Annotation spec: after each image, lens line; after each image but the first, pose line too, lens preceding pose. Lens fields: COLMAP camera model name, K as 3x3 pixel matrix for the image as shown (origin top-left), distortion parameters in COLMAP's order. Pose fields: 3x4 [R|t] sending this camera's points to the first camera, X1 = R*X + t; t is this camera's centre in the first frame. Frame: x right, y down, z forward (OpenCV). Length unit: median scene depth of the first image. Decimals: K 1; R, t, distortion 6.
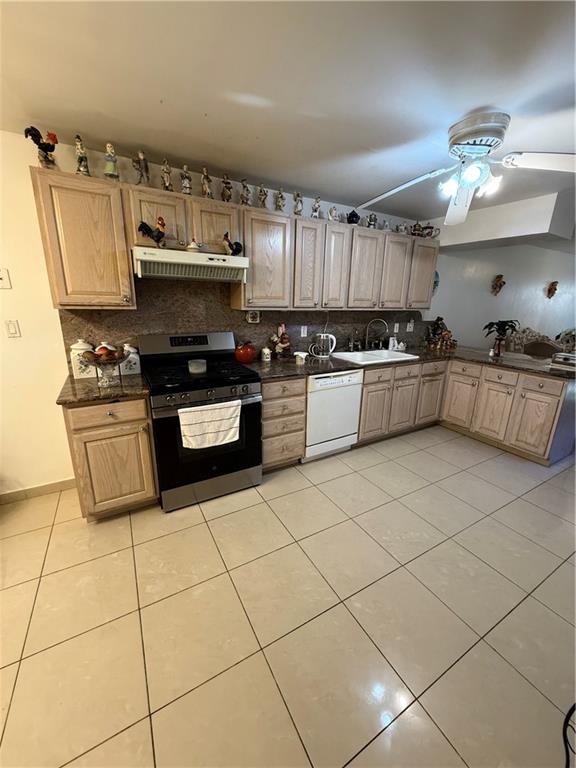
lens RADIAL K [[306.7, 0, 290.6], [0, 306.7, 379.3], [0, 0, 1]] dist [0.002013, -0.000209]
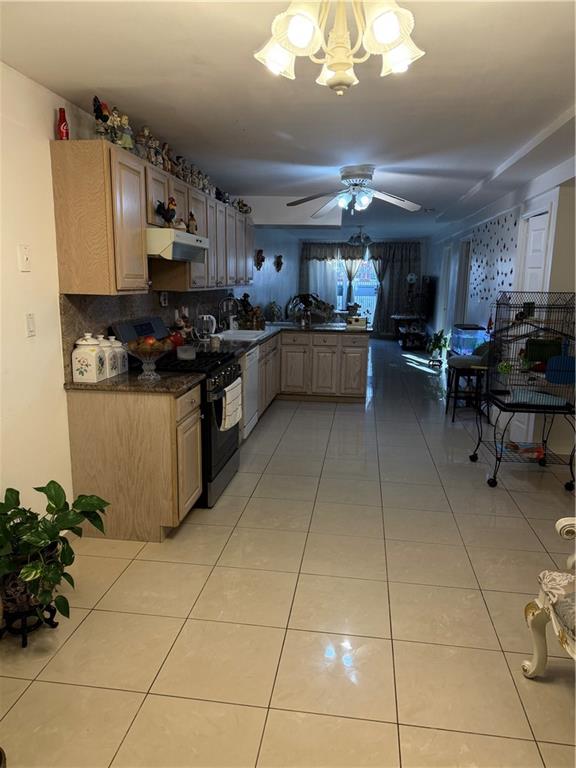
lens RADIAL K [[529.8, 0, 285.2], [0, 529.8, 384.8], [0, 0, 1]] dist [0.009056, 0.000161]
pose [[0.624016, -0.172385, 0.762160, -0.990150], [0.209562, 0.976552, 0.049298, 0.027090], [-0.752787, 0.128957, 0.645509, -0.178117]]
